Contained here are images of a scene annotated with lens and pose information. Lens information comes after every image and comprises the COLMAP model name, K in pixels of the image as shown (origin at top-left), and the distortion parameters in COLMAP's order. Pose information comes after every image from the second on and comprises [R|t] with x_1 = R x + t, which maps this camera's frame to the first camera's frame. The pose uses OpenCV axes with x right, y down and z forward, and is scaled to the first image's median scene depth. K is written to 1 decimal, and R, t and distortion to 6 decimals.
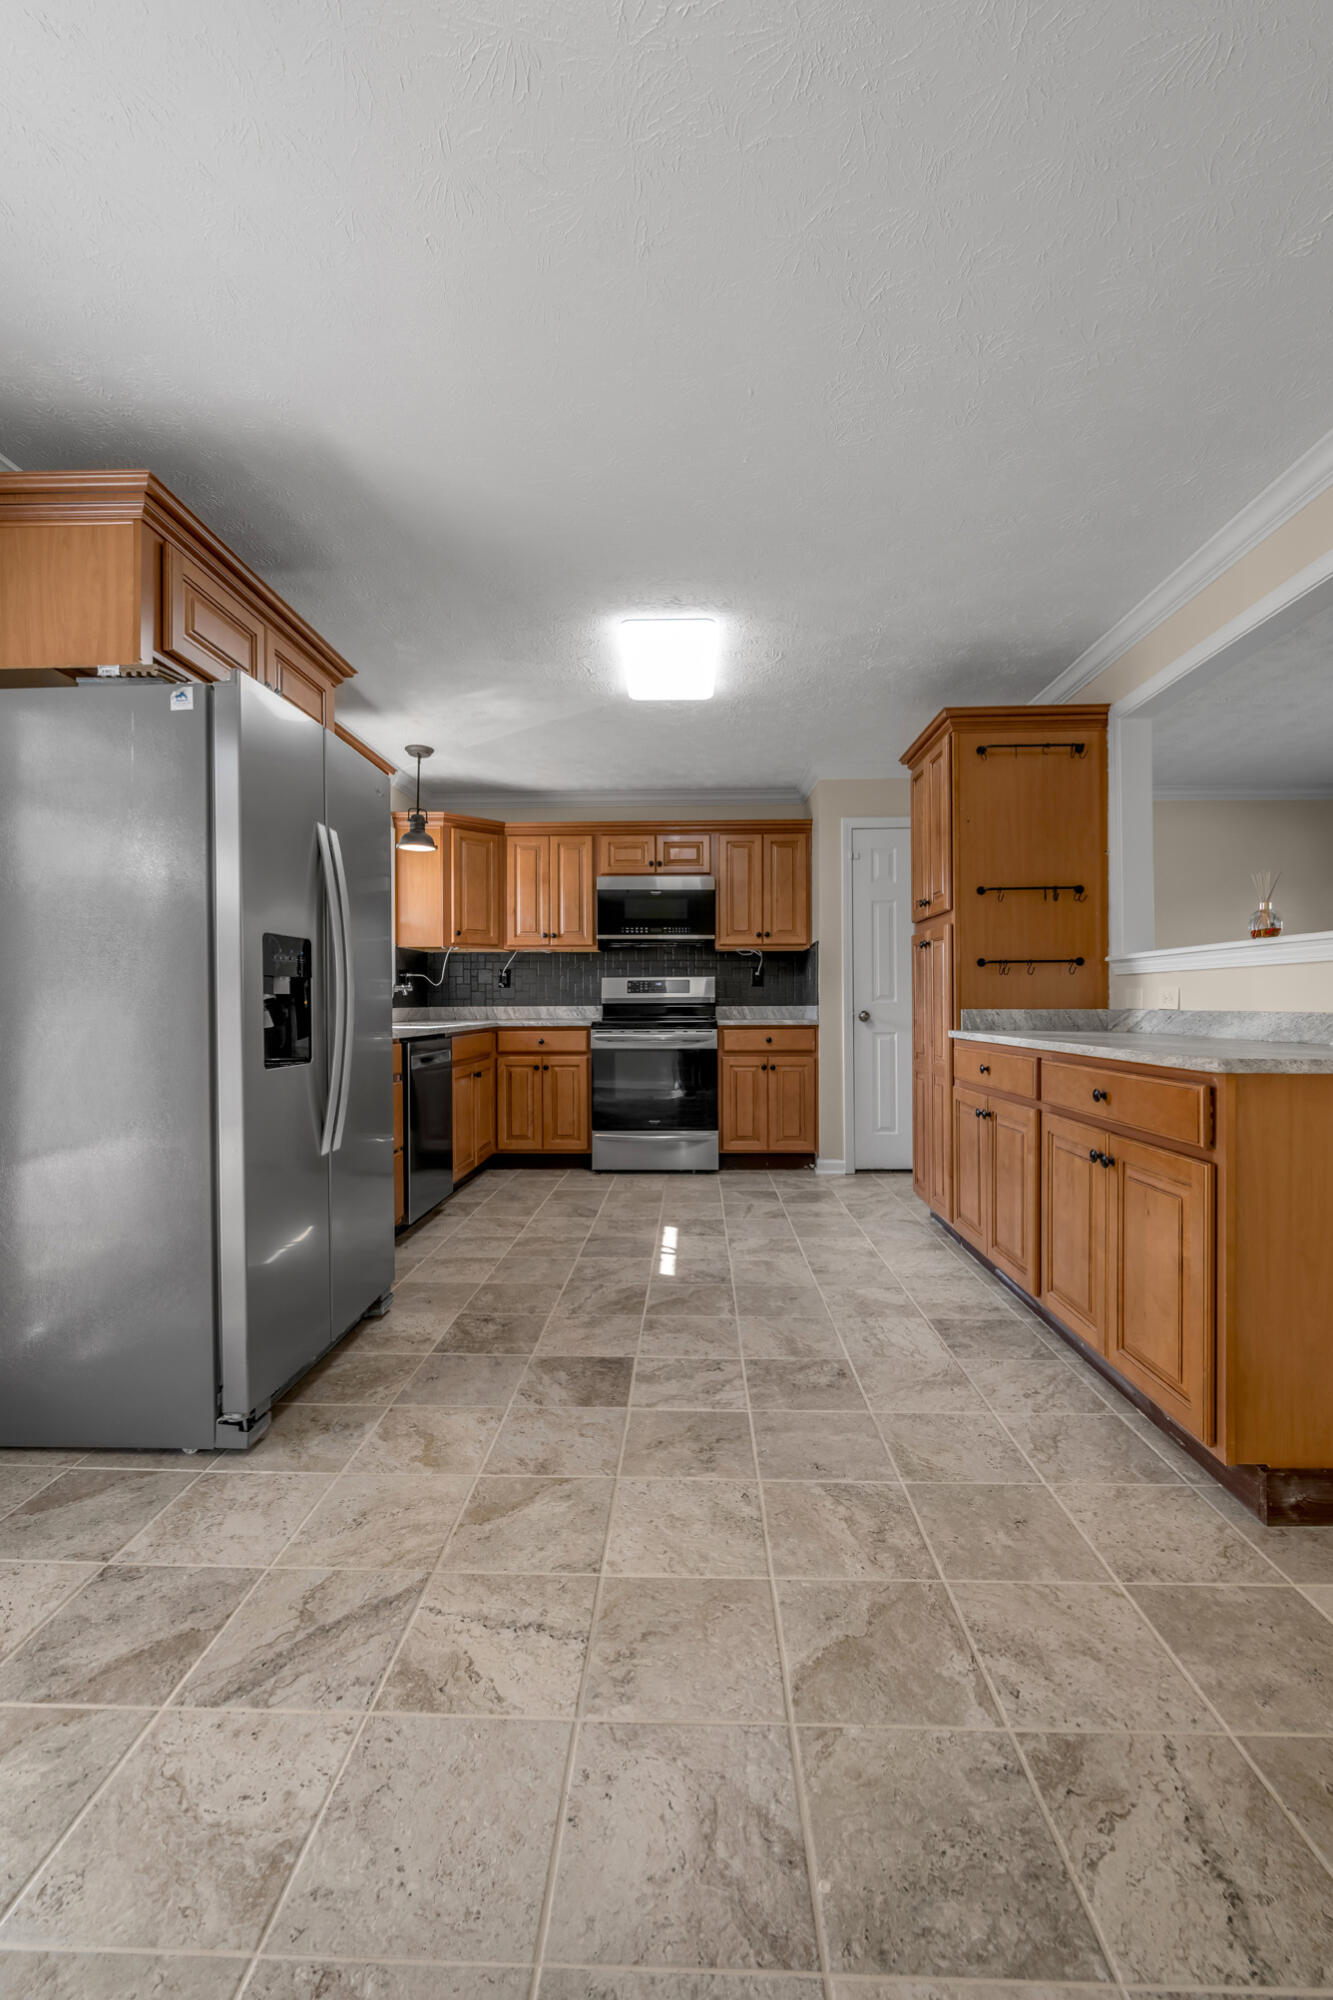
lens RADIAL K [[823.8, 0, 667.3], [0, 823.8, 1002.4], [0, 0, 1]] dist [-0.007667, 0.000821]
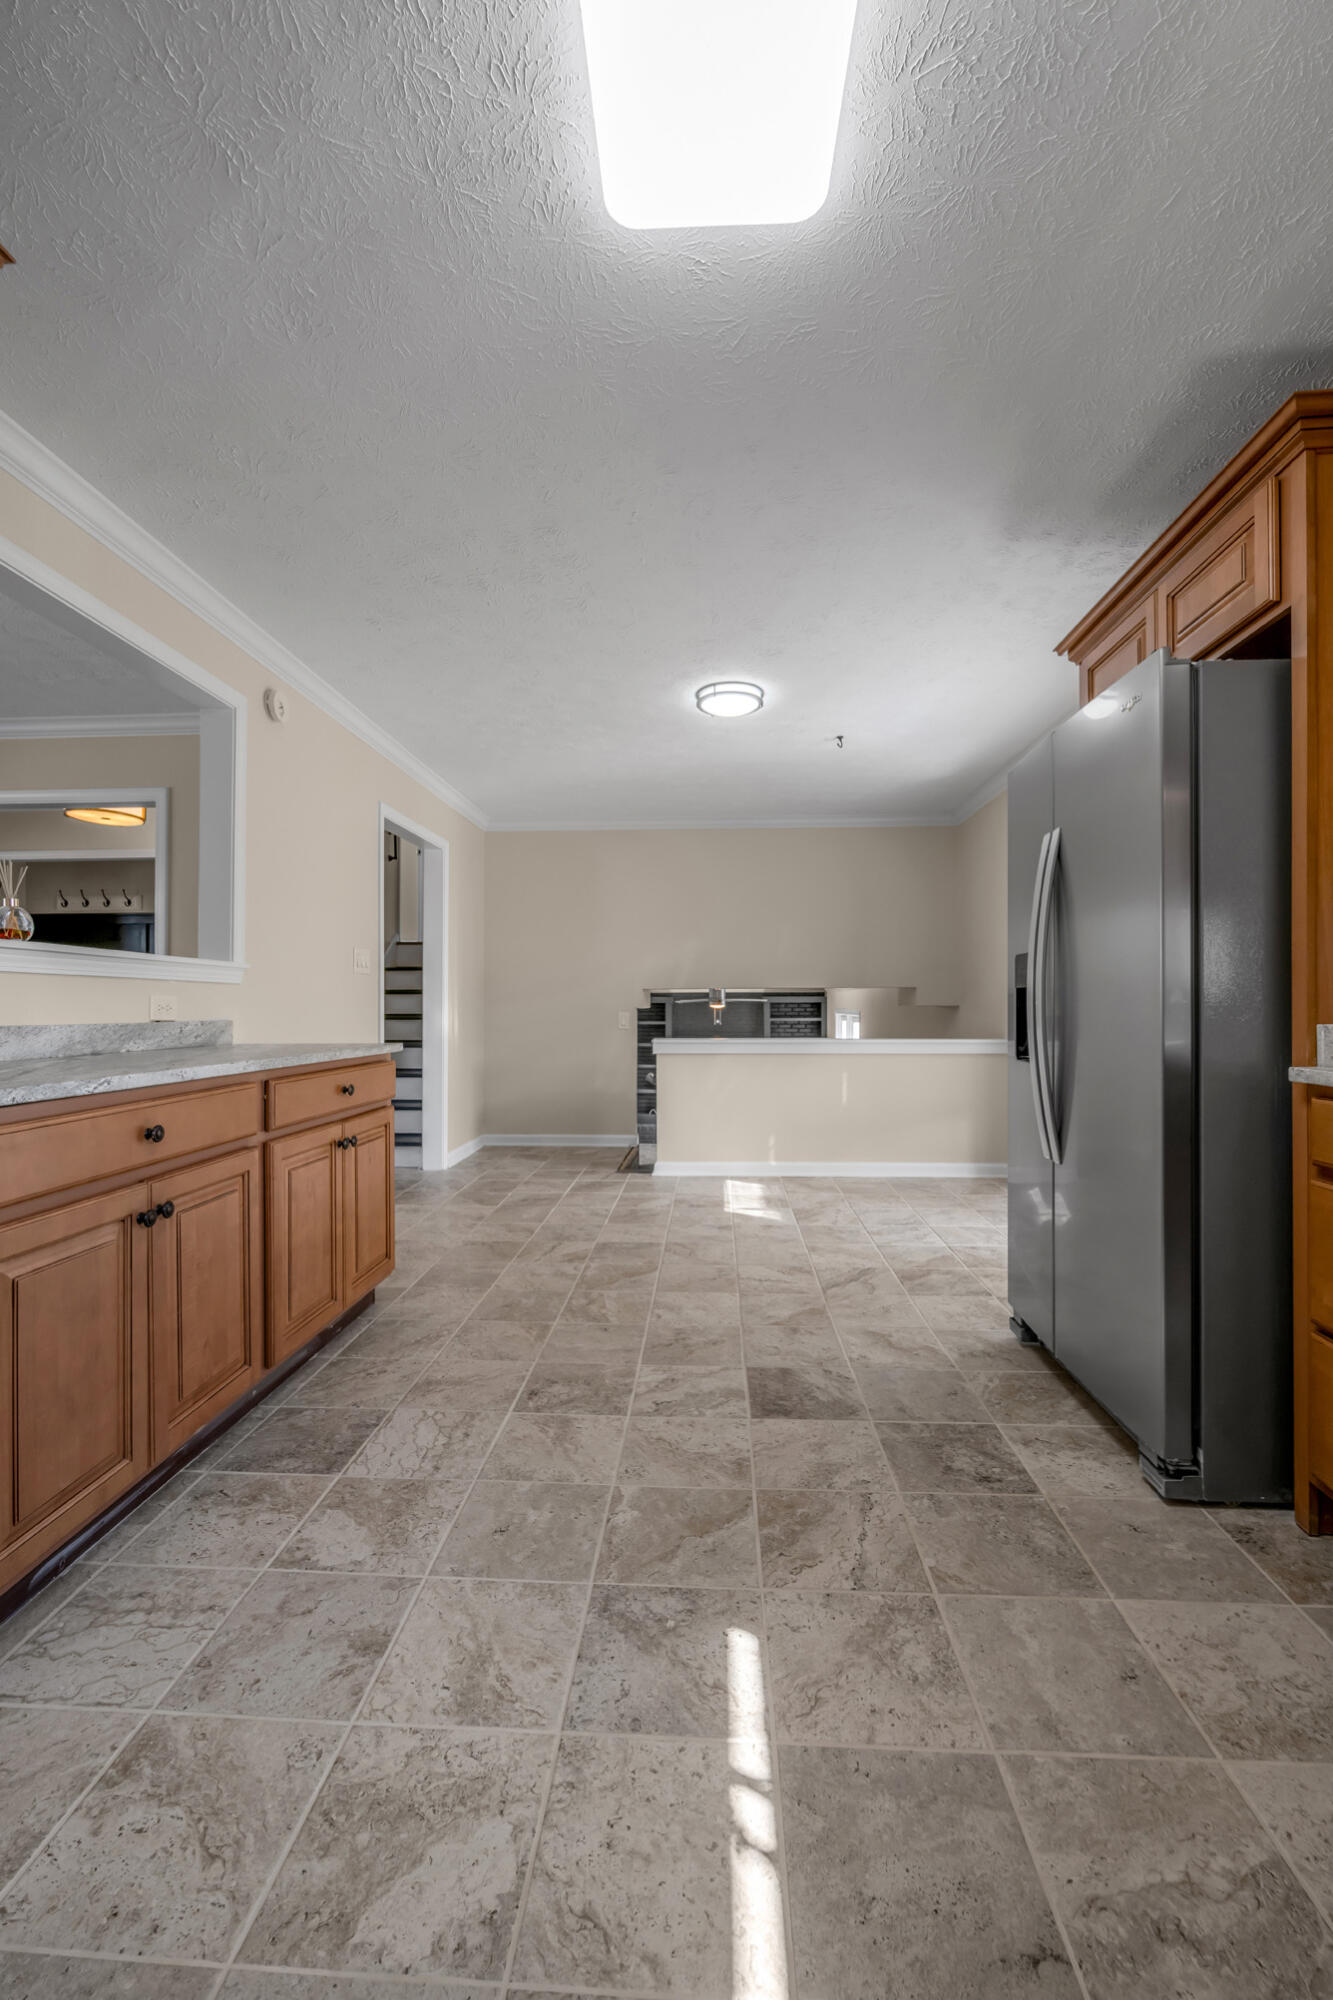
lens RADIAL K [[817.1, 0, 669.5], [0, 817.1, 998.2], [0, 0, 1]] dist [-0.010172, 0.002017]
pose [[-0.999722, 0.006902, 0.022554, 0.022095], [0.006642, 0.999911, -0.011601, -0.003396], [-0.022633, -0.011448, -0.999678, 1.684121]]
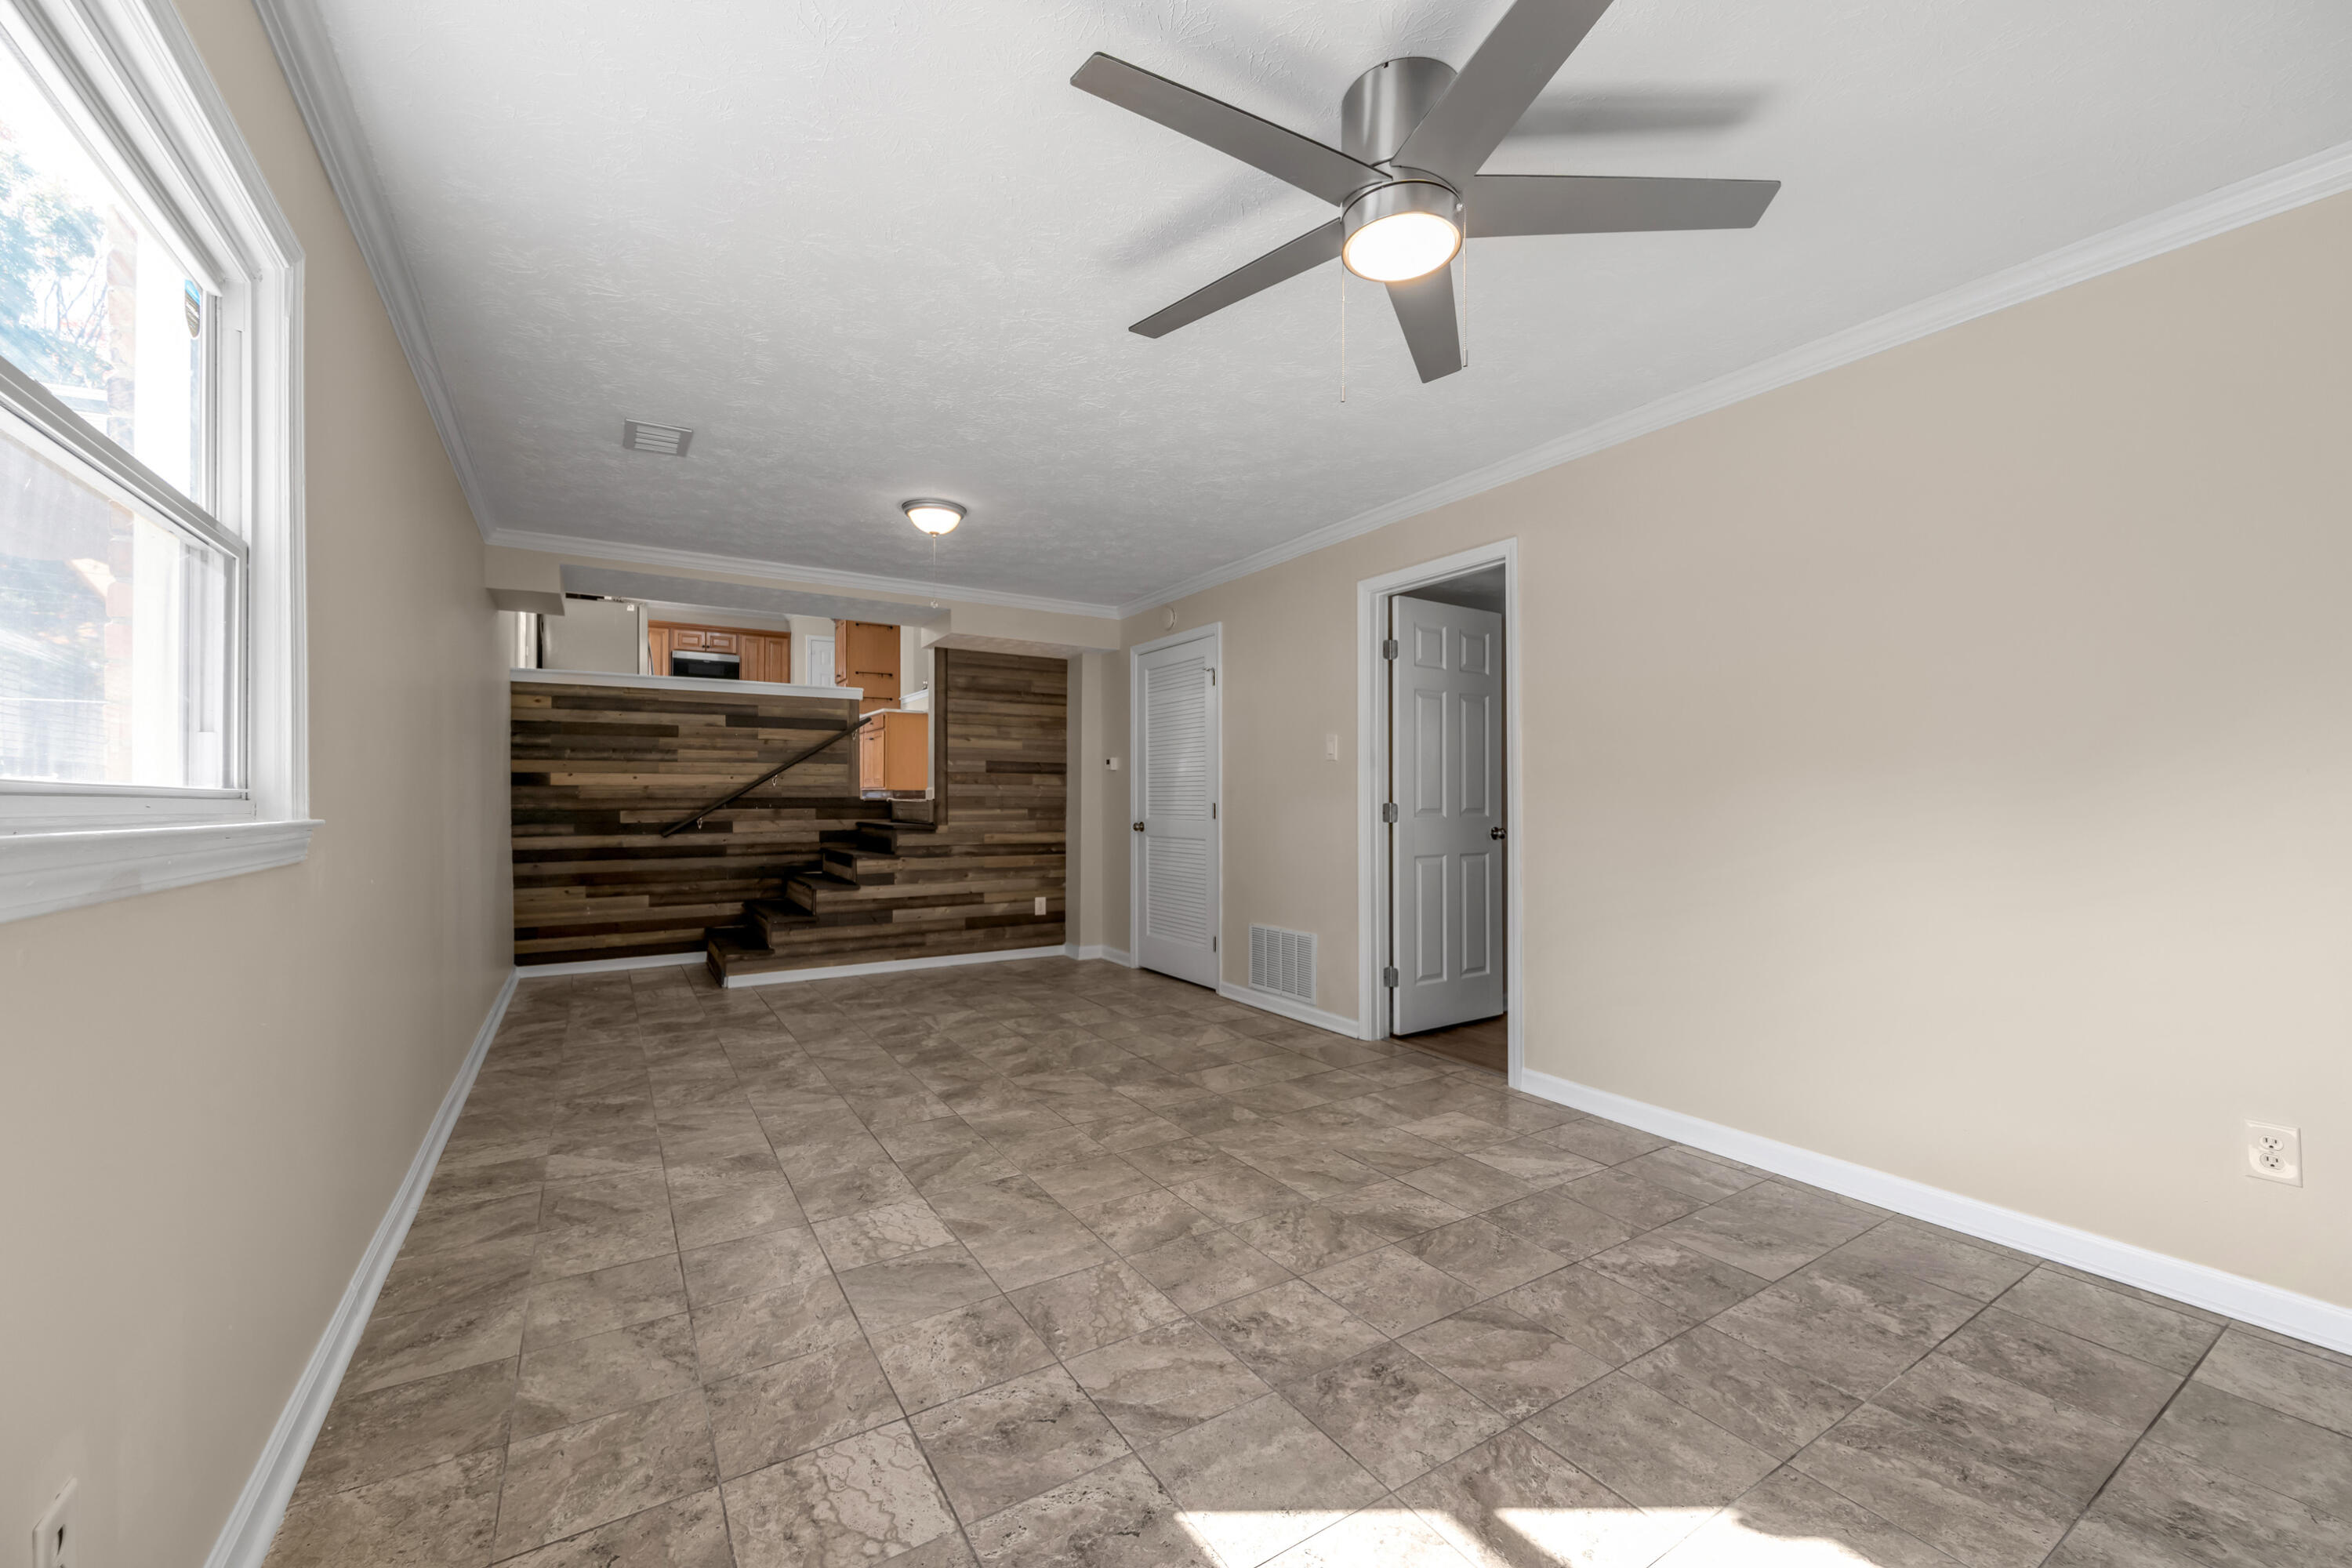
lens RADIAL K [[920.7, 0, 1176.0], [0, 920.7, 784.0], [0, 0, 1]] dist [-0.001817, -0.000089]
pose [[0.827637, 0.012322, 0.561128, -0.623556], [-0.004671, 0.999876, -0.015066, 0.376390], [-0.561244, 0.009848, 0.827592, -2.905563]]
